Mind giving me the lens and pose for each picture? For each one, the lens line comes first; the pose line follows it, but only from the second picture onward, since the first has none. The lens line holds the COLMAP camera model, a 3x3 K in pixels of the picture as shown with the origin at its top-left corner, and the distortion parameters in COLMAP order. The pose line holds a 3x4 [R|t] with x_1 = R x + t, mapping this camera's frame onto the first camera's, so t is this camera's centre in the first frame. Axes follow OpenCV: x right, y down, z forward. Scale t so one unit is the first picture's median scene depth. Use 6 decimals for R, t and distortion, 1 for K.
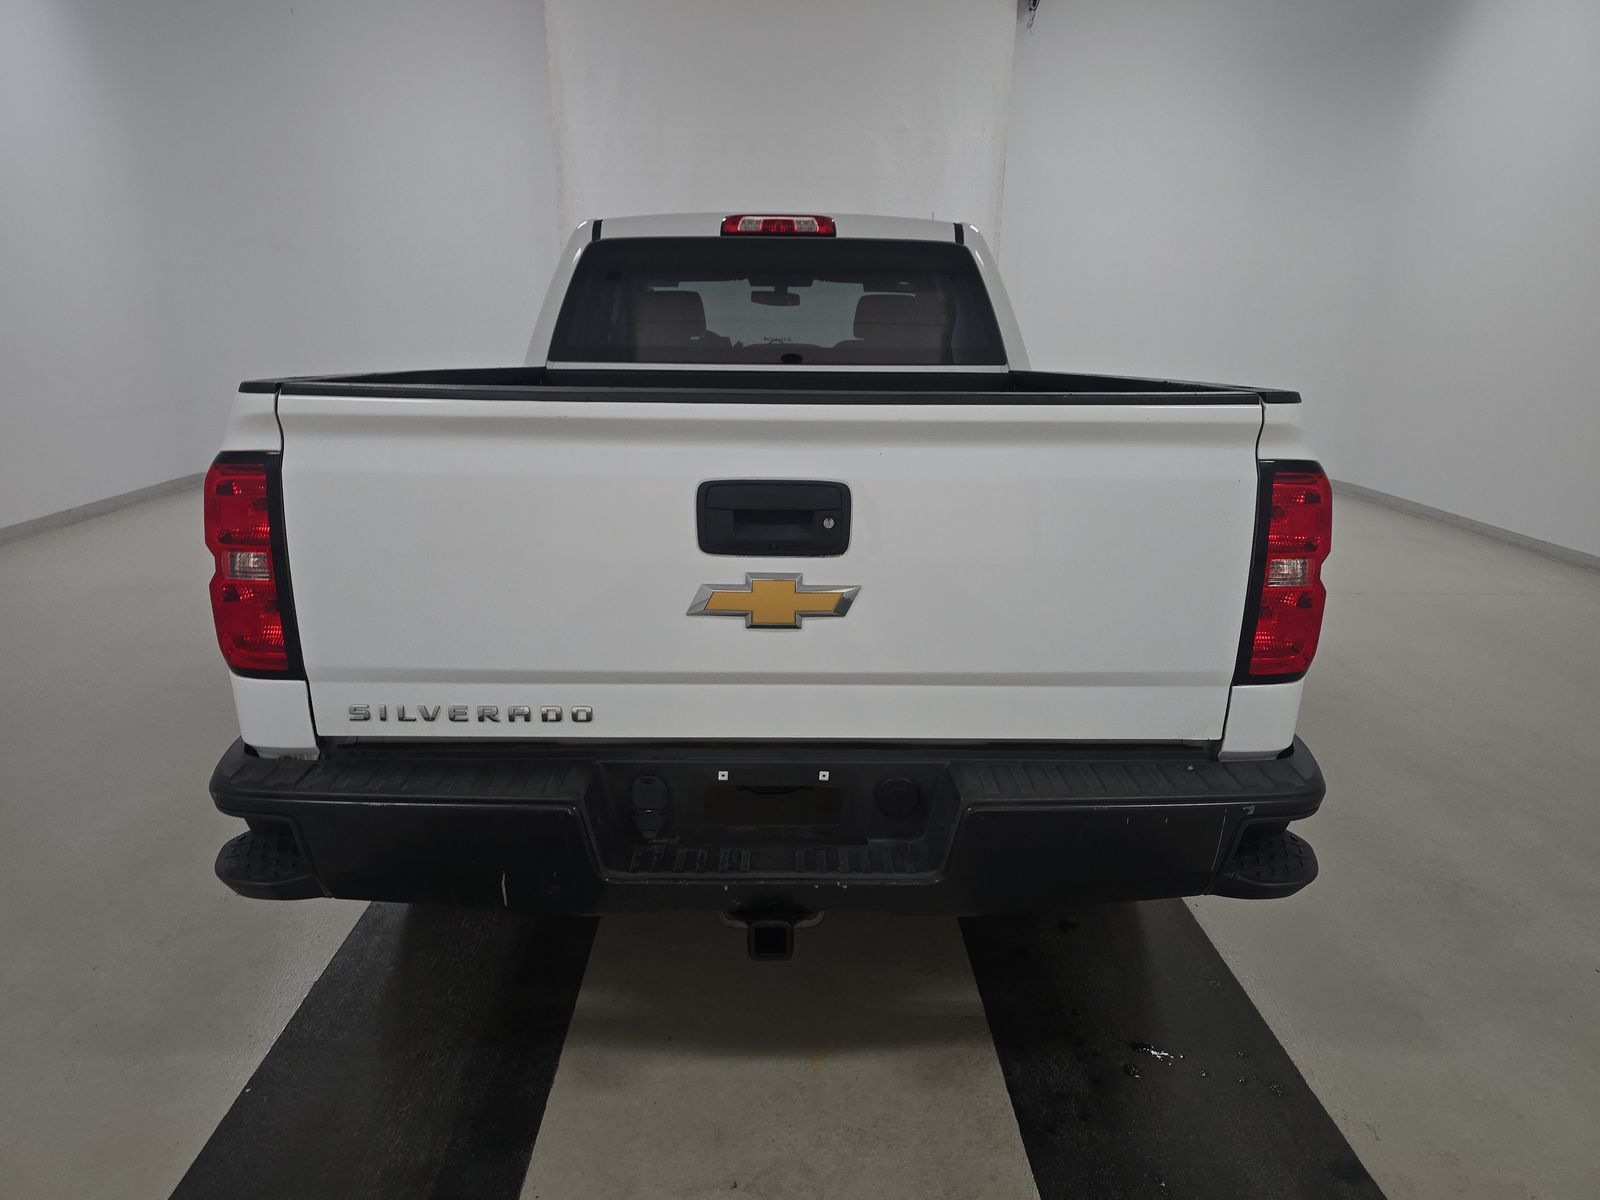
lens RADIAL K [[1060.7, 0, 800.0], [0, 1060.7, 600.0], [0, 0, 1]] dist [0.045812, -0.047158]
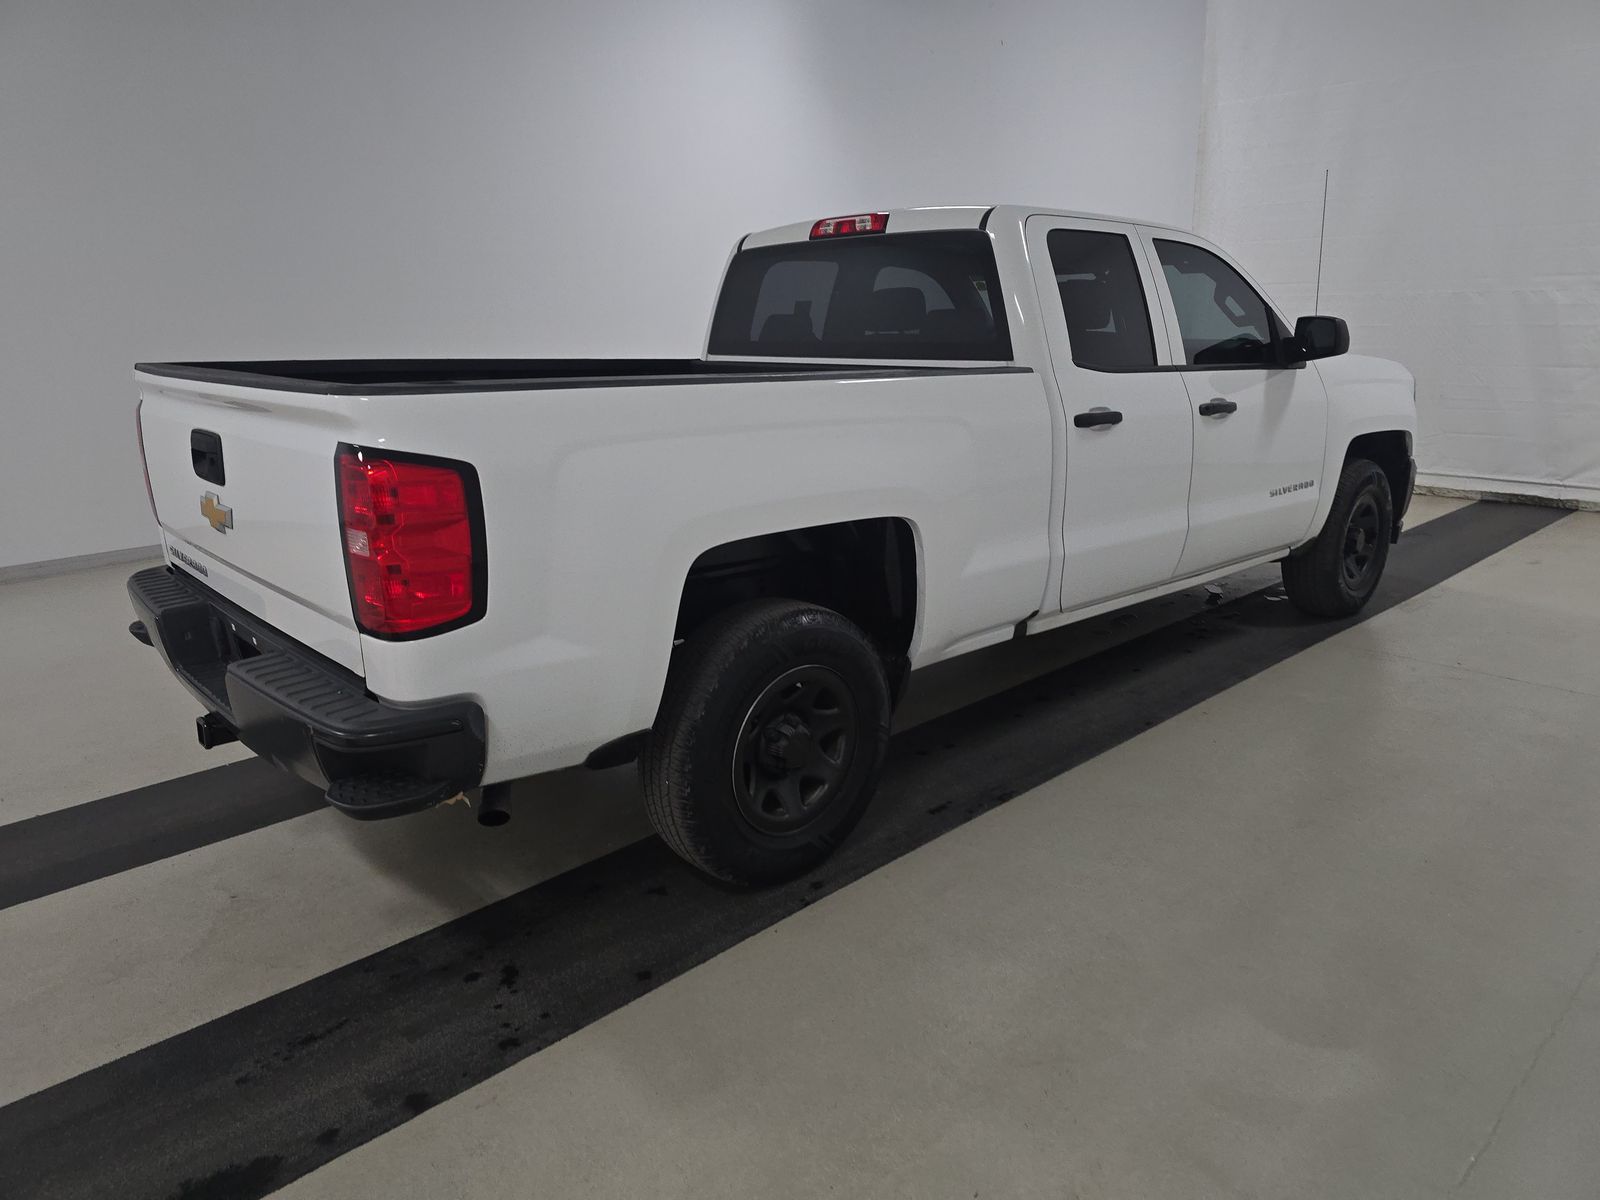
lens RADIAL K [[1060.7, 0, 800.0], [0, 1060.7, 600.0], [0, 0, 1]] dist [0.045812, -0.047158]
pose [[0.666101, 0.169573, -0.726330, 0.781379], [-0.161877, 0.983468, 0.081153, -0.064659], [0.728084, 0.063520, 0.682539, 0.266089]]
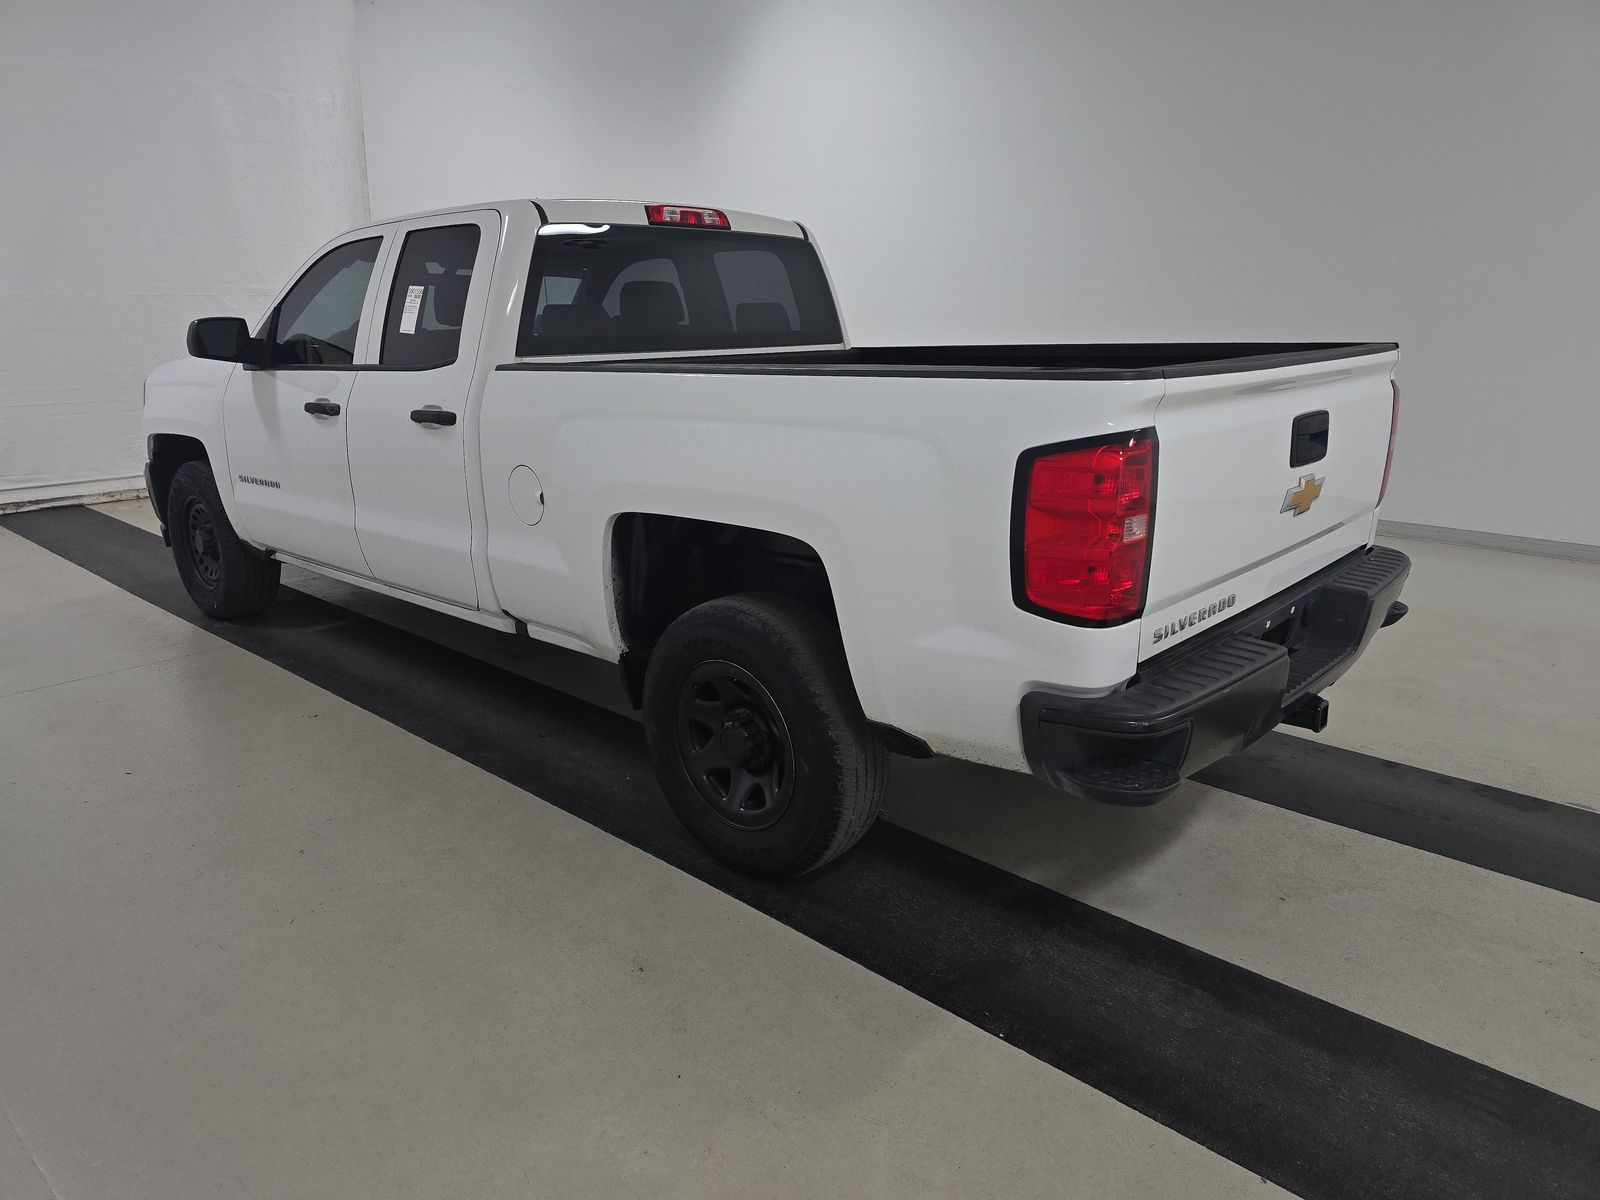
lens RADIAL K [[1060.7, 0, 800.0], [0, 1060.7, 600.0], [0, 0, 1]] dist [0.045812, -0.047158]
pose [[0.684228, -0.202844, 0.700490, -0.759435], [0.188975, 0.977045, 0.098339, -0.065650], [-0.704358, 0.065089, 0.706854, 0.204351]]
